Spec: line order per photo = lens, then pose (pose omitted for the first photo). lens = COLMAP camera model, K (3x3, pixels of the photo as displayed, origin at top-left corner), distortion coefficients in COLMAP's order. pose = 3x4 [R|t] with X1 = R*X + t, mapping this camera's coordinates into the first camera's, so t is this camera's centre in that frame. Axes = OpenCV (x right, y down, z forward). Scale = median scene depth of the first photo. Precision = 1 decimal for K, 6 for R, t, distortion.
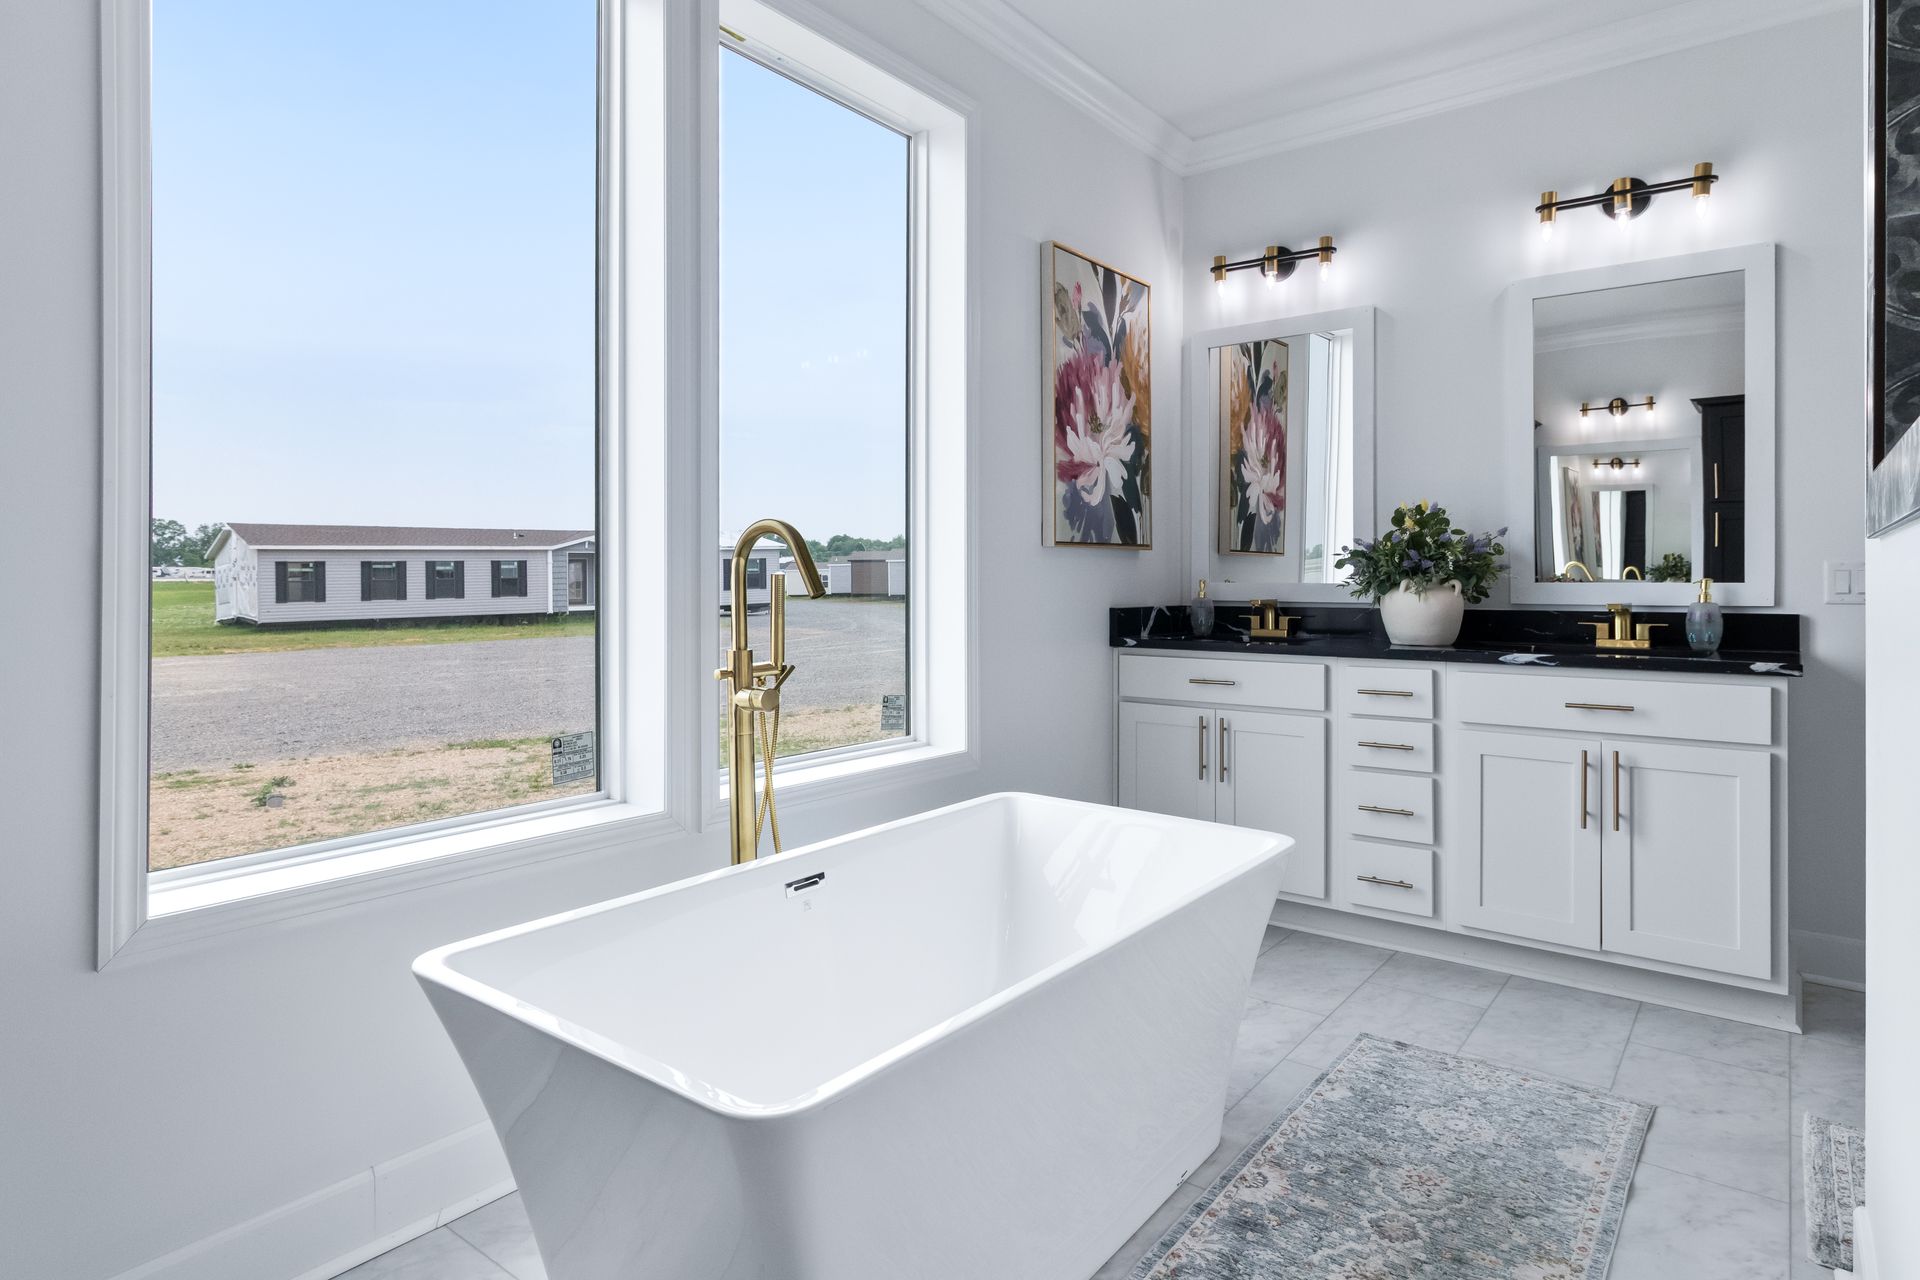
lens RADIAL K [[1082.5, 0, 953.7], [0, 1082.5, 575.4], [0, 0, 1]] dist [0.002103, -0.000035]
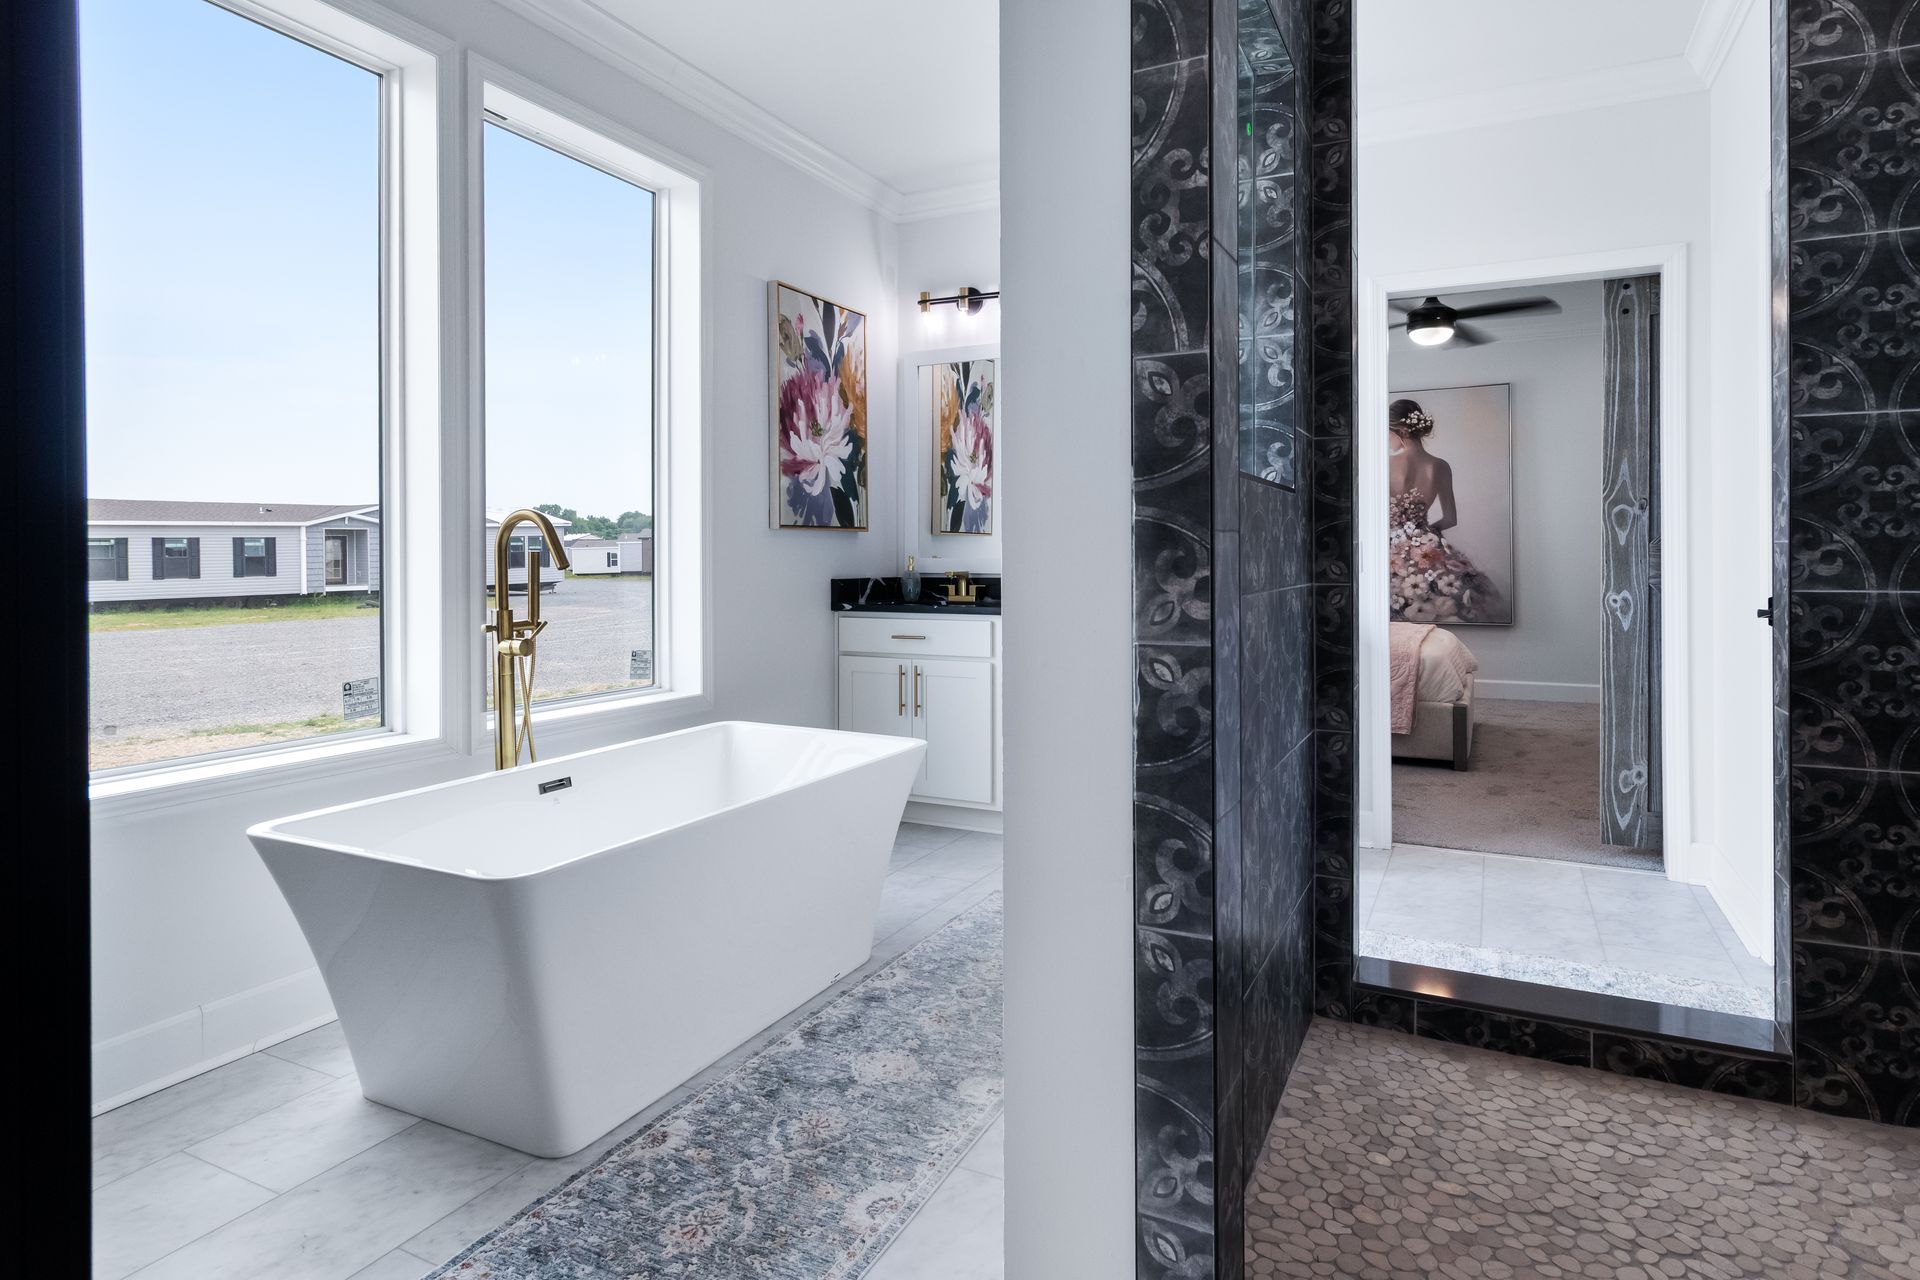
lens RADIAL K [[1067.2, 0, 961.9], [0, 1067.2, 558.1], [0, 0, 1]] dist [0.001983, 0.000654]
pose [[0.980733, -0.002203, 0.195338, 0.055781], [0.001231, 0.999986, 0.005098, 0.000410], [-0.195347, -0.004759, 0.980723, -0.217292]]
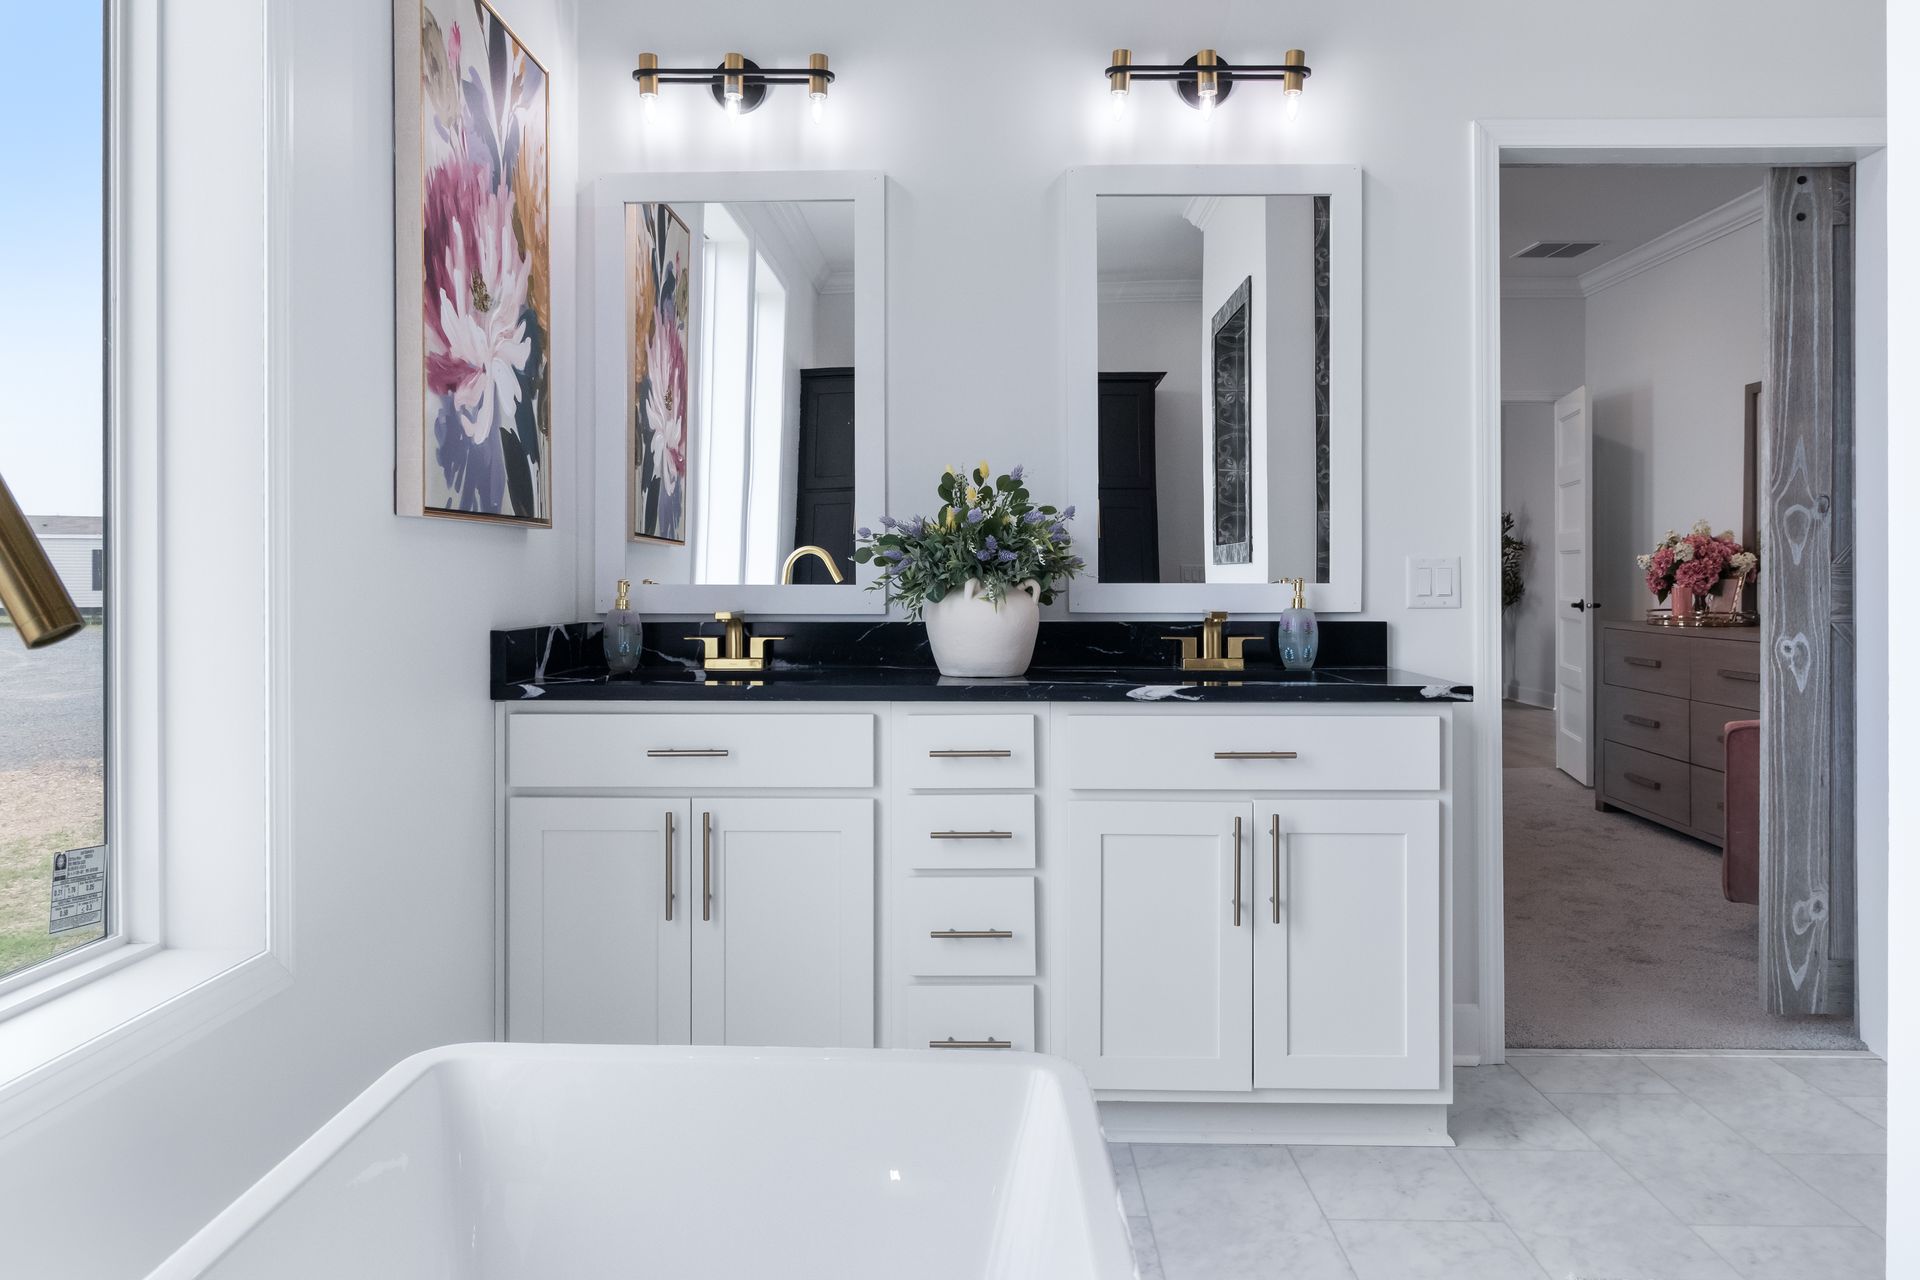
lens RADIAL K [[1364.1, 0, 959.3], [0, 1364.1, 579.8], [0, 0, 1]] dist [-0.000211, -0.000596]
pose [[0.803485, -0.001186, 0.595324, -0.082987], [-0.001071, 0.999994, 0.003438, 0.000961], [-0.595324, -0.003400, 0.803478, 0.302652]]
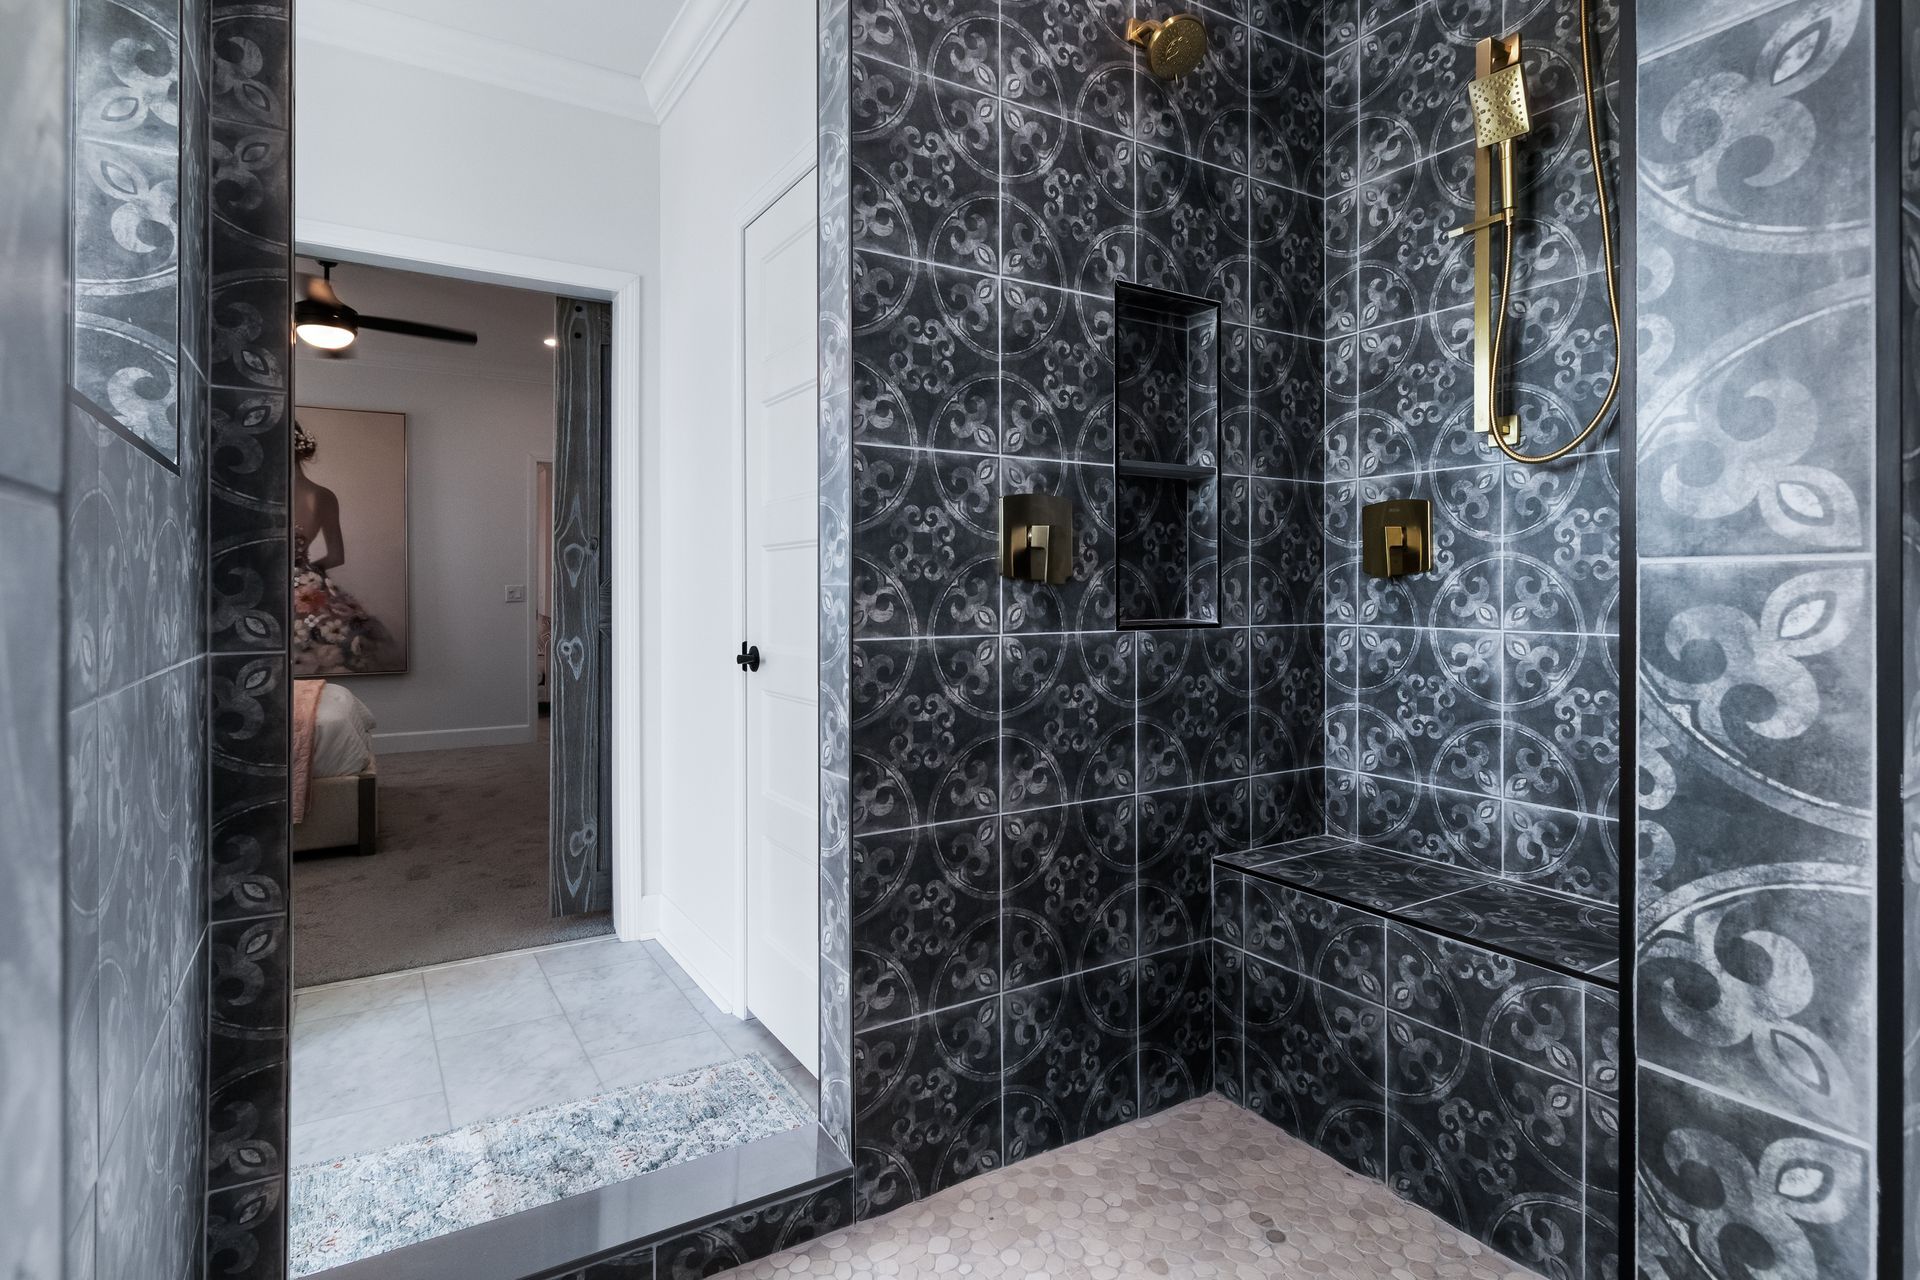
lens RADIAL K [[993.4, 0, 960.6], [0, 993.4, 588.1], [0, 0, 1]] dist [-0.000152, -0.000209]
pose [[0.351910, 0.007839, 0.936001, 0.180861], [-0.002391, 0.999969, -0.007476, 0.000248], [-0.936031, 0.000393, 0.351918, 0.045985]]
